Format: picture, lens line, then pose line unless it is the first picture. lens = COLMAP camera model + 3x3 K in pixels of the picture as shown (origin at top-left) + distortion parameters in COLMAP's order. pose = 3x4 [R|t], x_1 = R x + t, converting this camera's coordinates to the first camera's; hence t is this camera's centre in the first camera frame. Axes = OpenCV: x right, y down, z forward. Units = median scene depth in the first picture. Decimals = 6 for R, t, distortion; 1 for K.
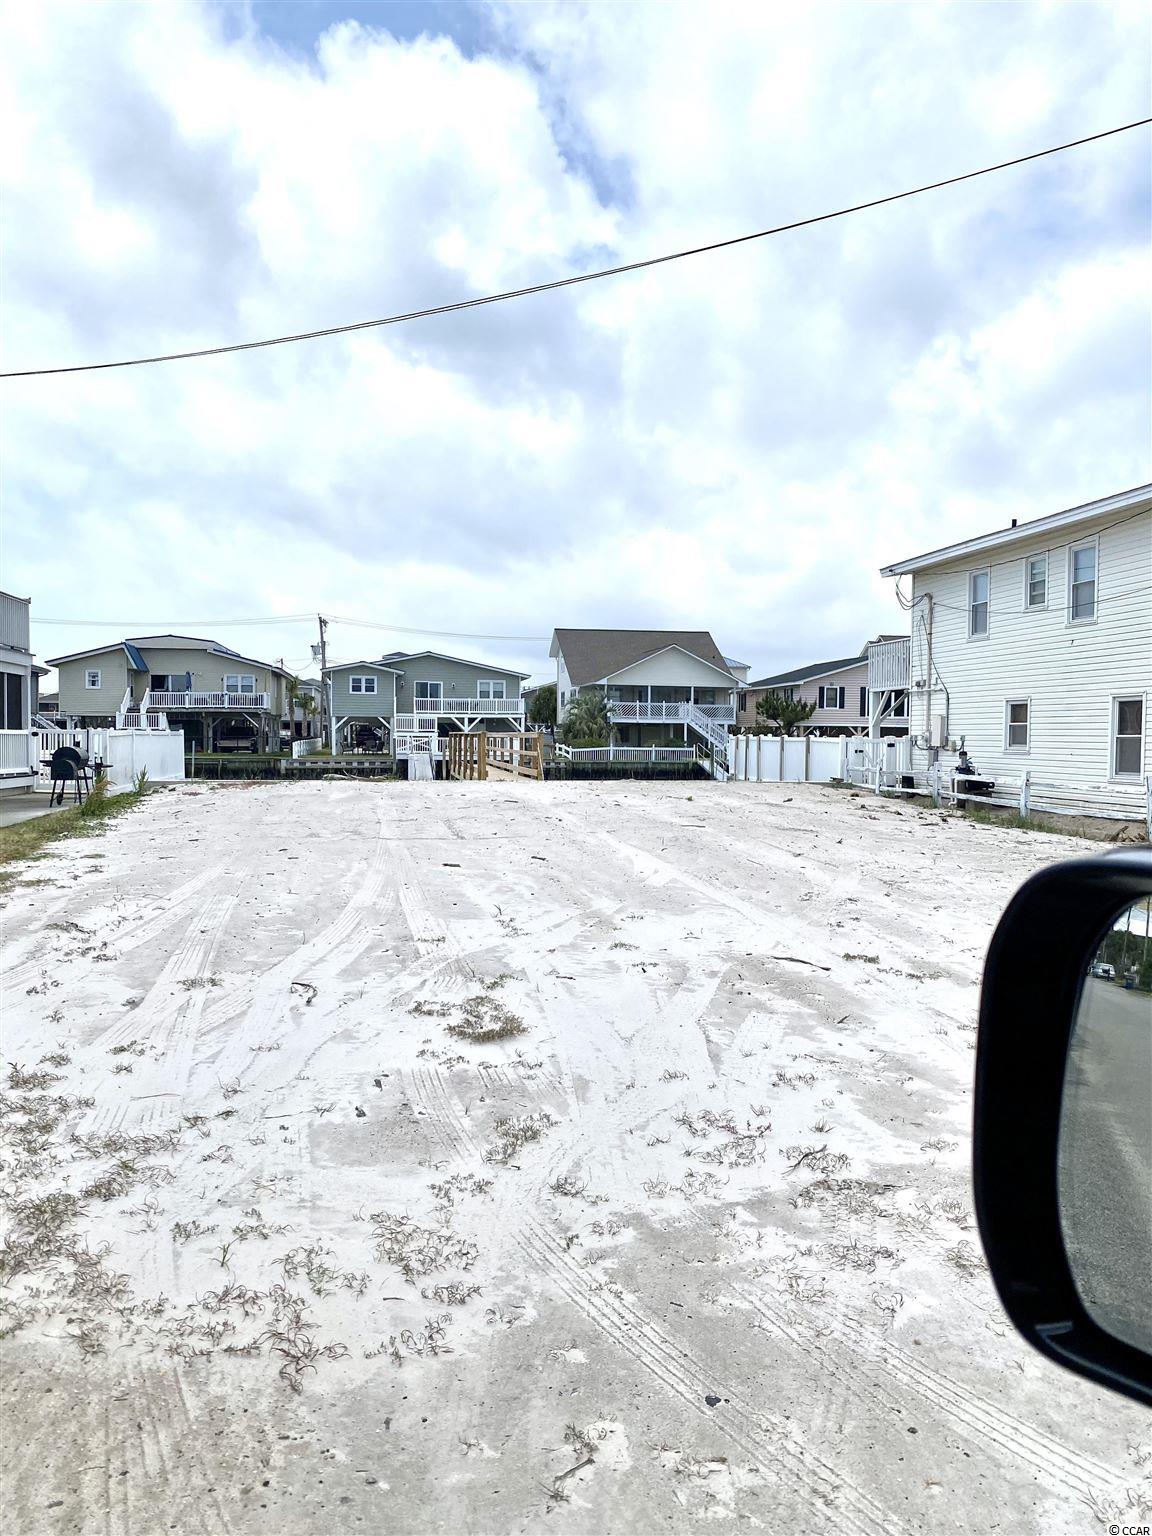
lens RADIAL K [[1101.5, 0, 572.4], [0, 1101.5, 769.4], [0, 0, 1]] dist [0.002887, -0.007665]
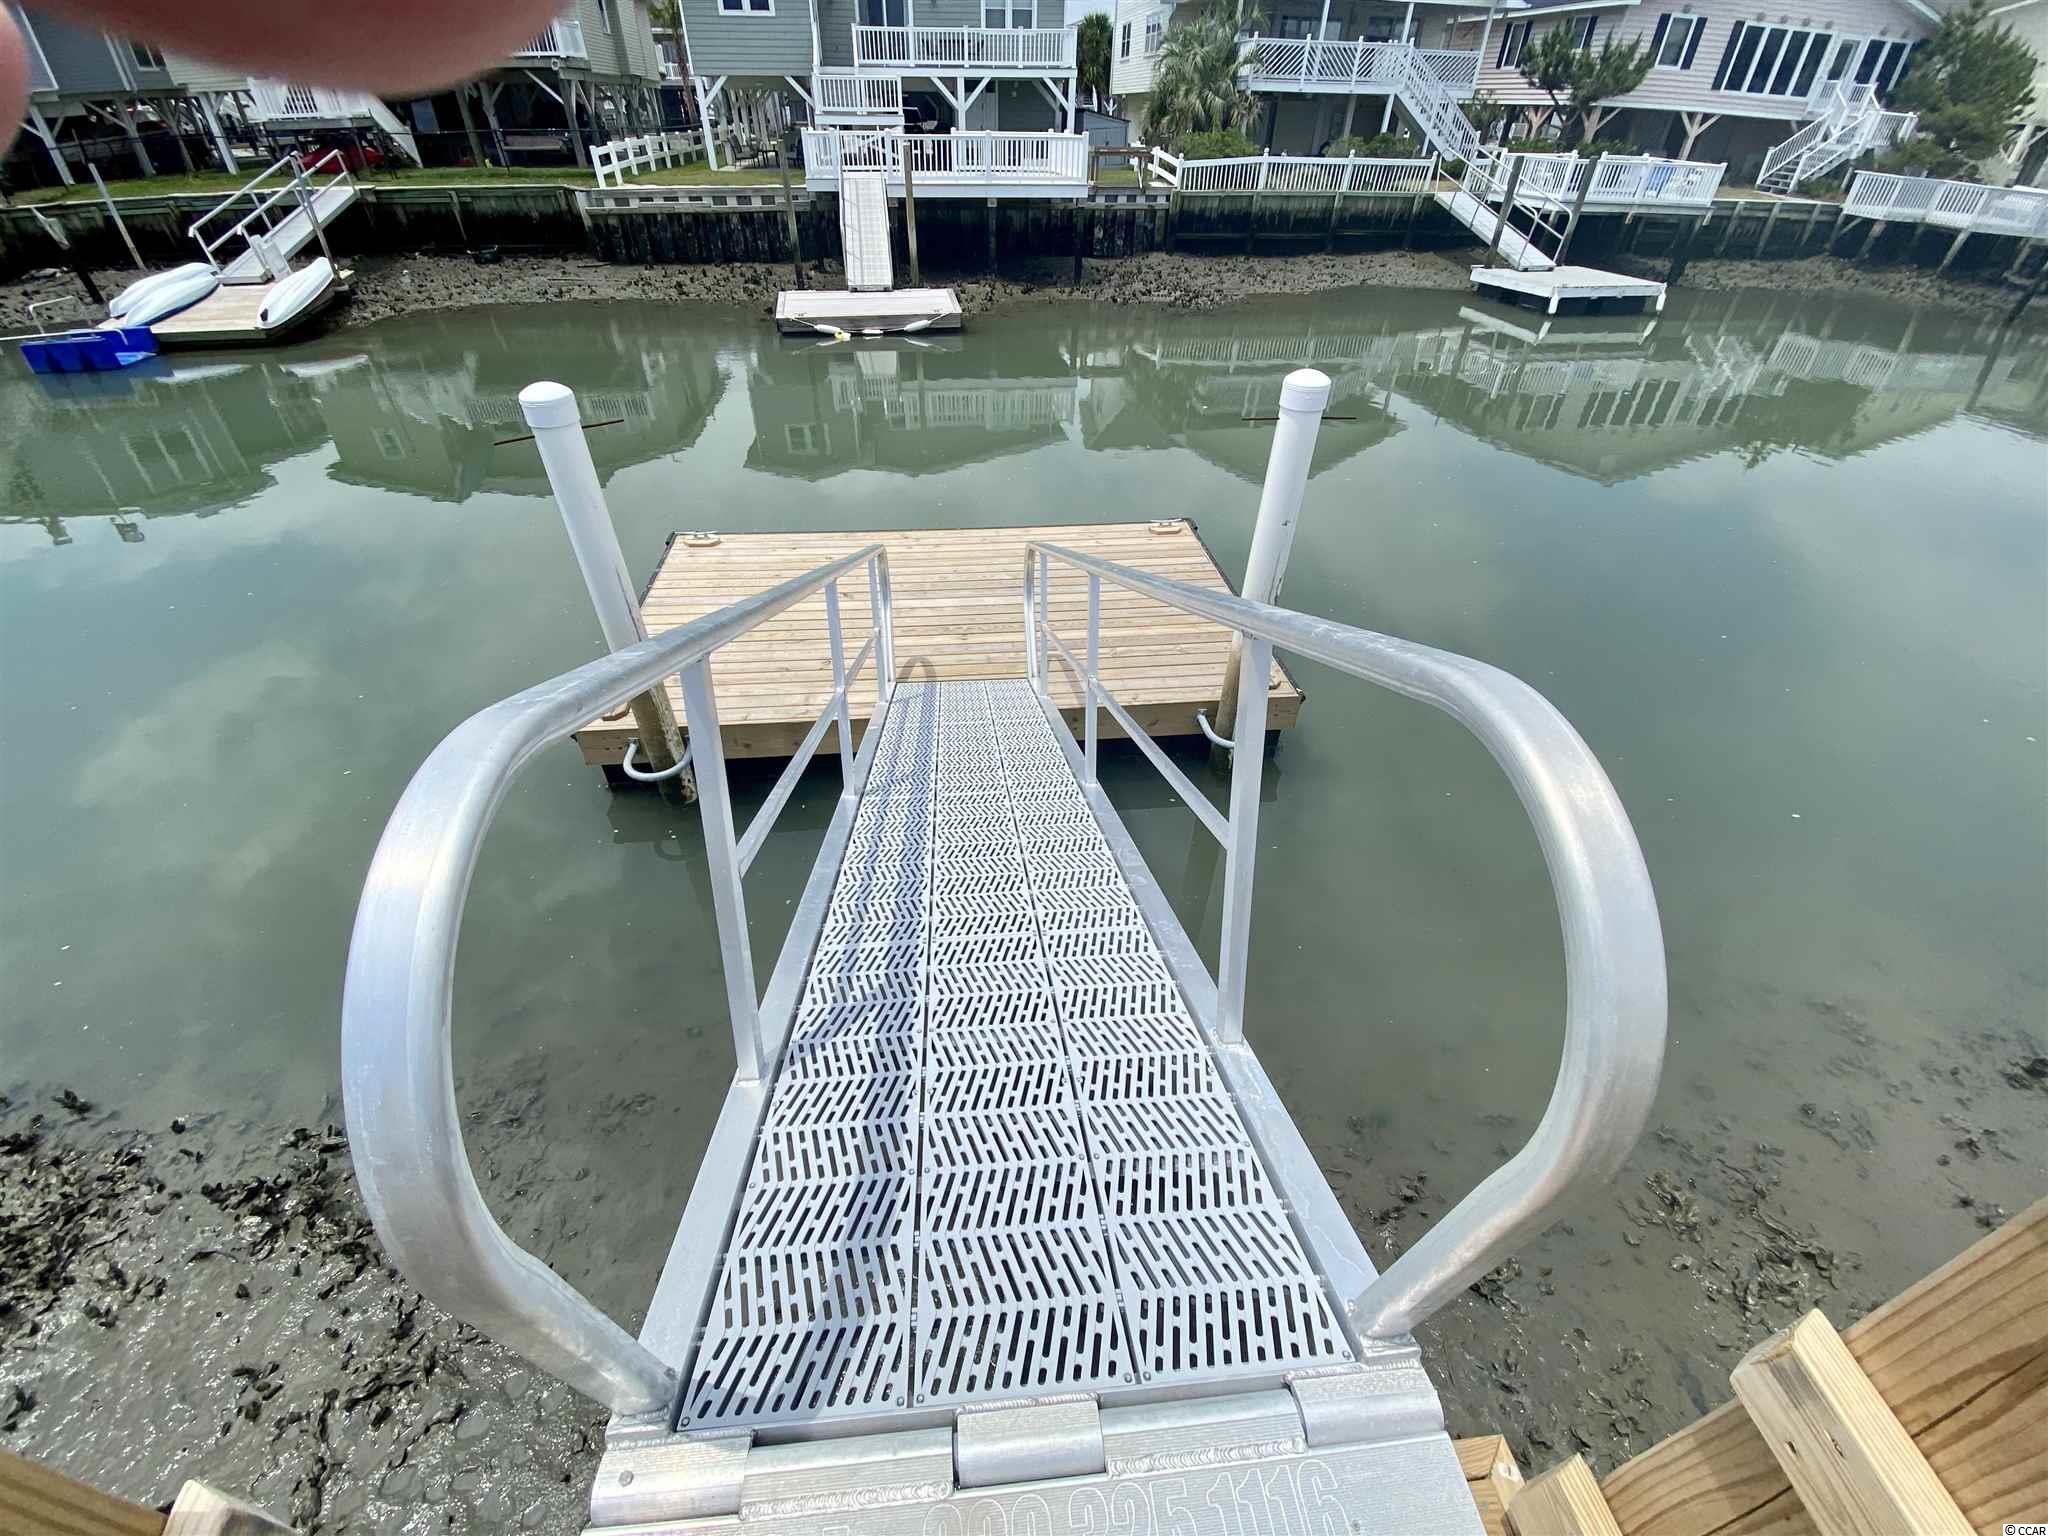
lens RADIAL K [[811.1, 0, 1032.0], [0, 811.1, 789.7], [0, 0, 1]] dist [-0.011351, -0.005299]
pose [[0.999319, 0.025489, -0.026674, -0.045192], [-0.003378, 0.783156, 0.621816, -0.019502], [0.036739, -0.621303, 0.782709, 0.506314]]
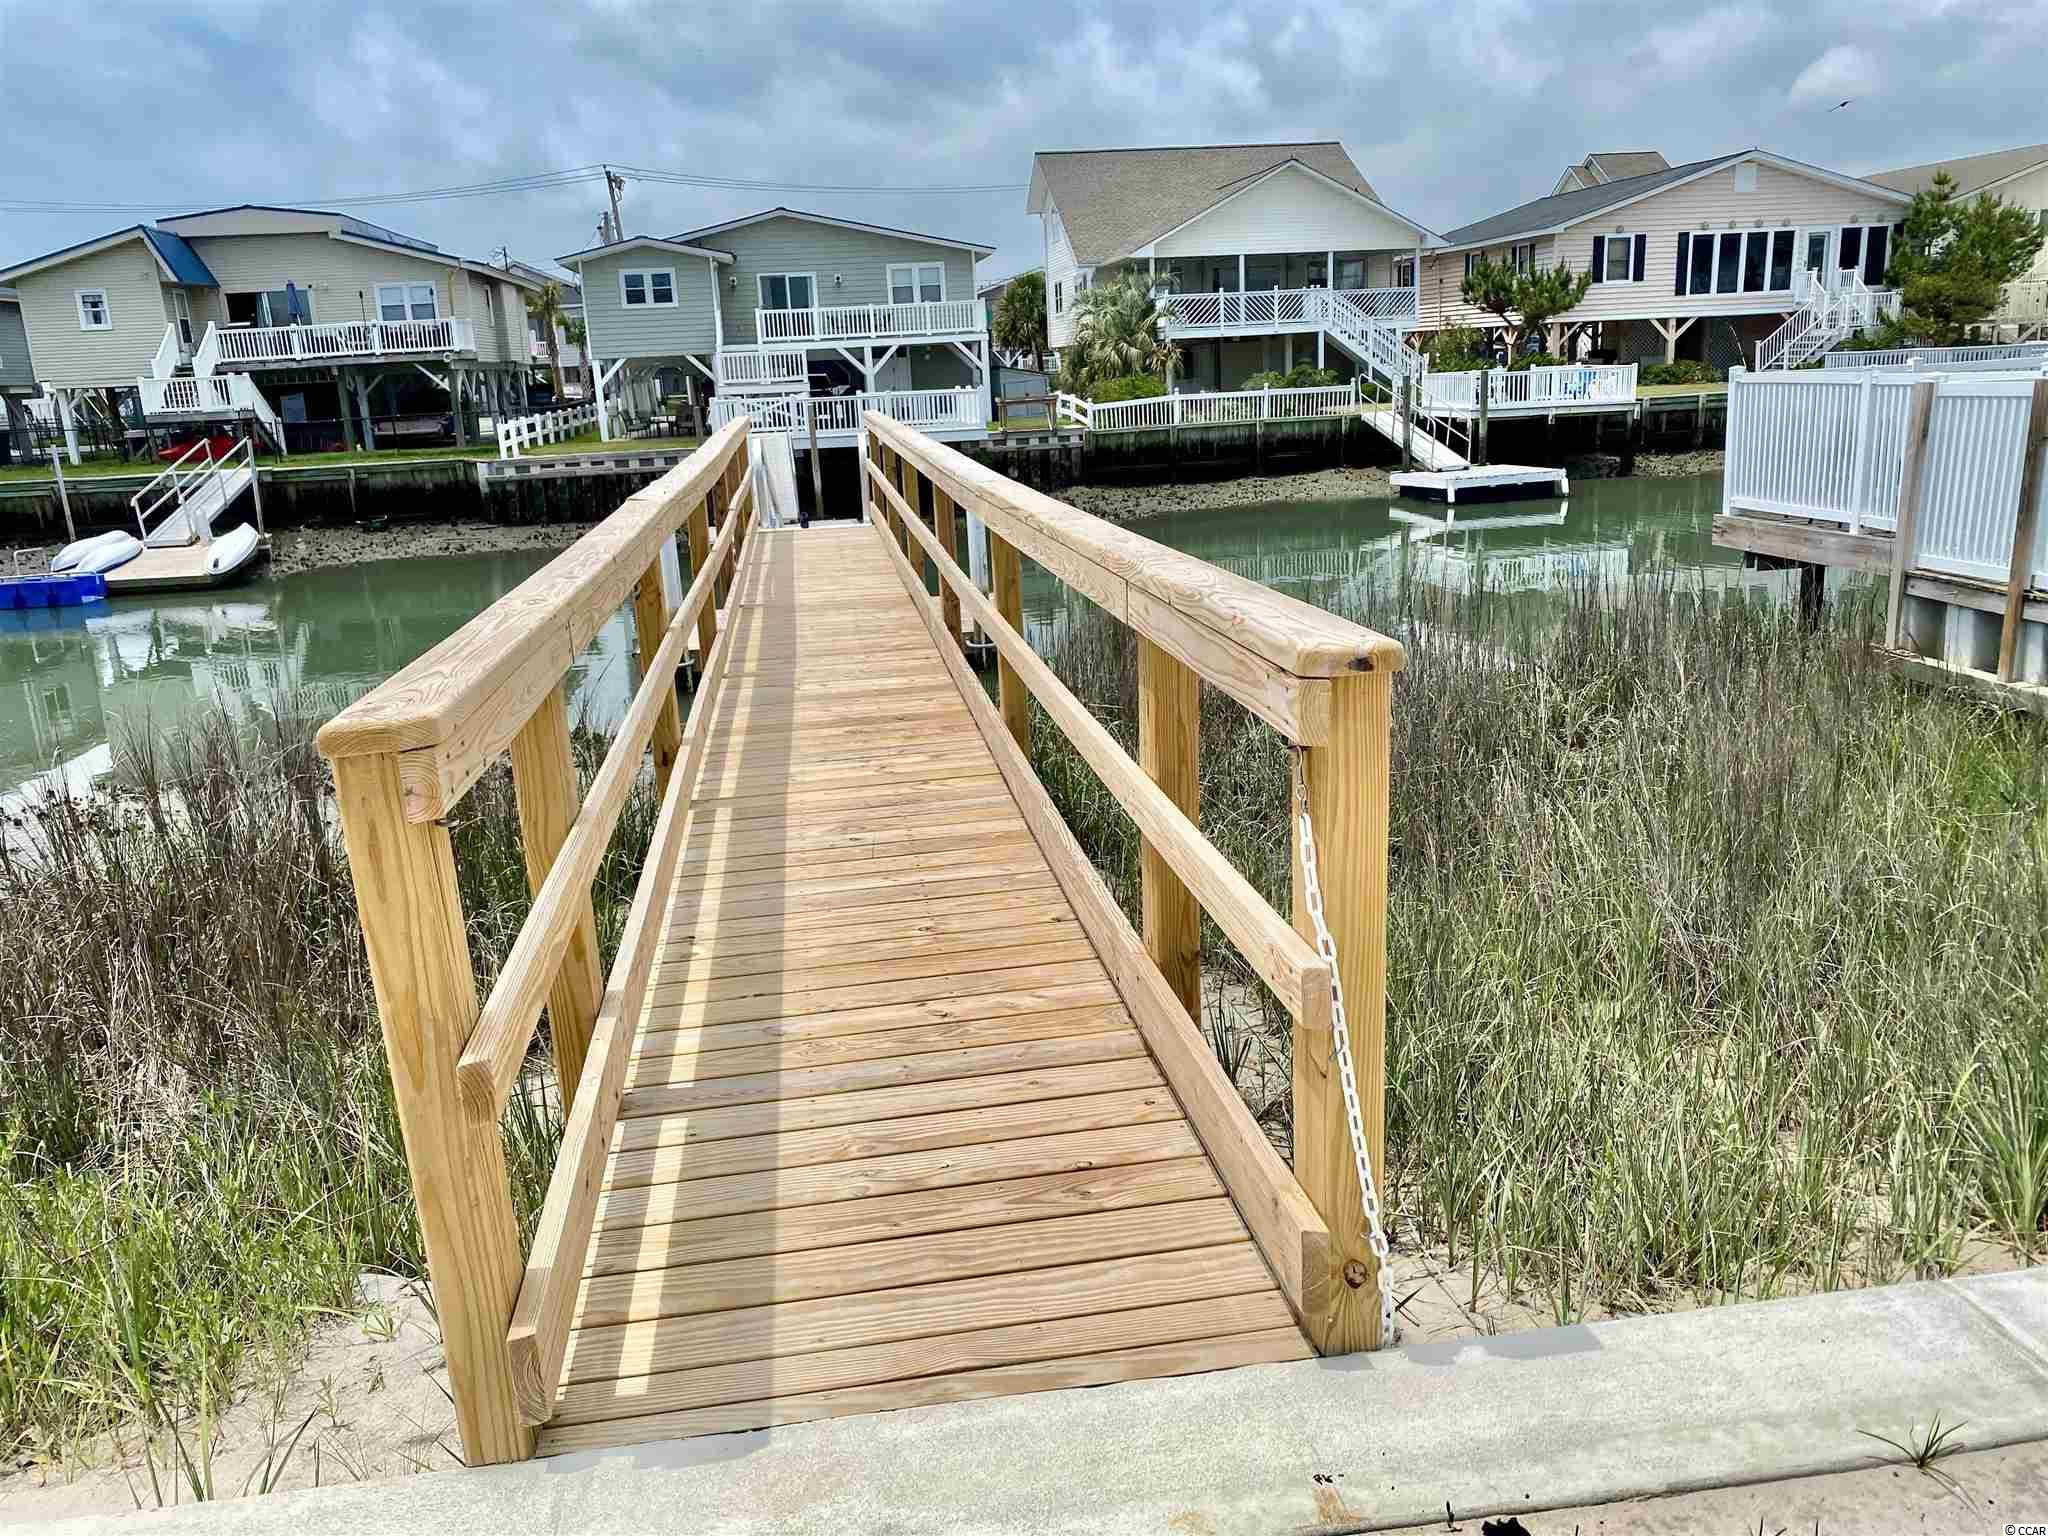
lens RADIAL K [[1468.6, 0, 1023.8], [0, 1468.6, 809.2], [0, 0, 1]] dist [0.002887, -0.007665]
pose [[0.998233, -0.047476, -0.035734, -0.014057], [0.055187, 0.963673, 0.261322, -0.015840], [0.022029, -0.262832, 0.964590, 0.320231]]
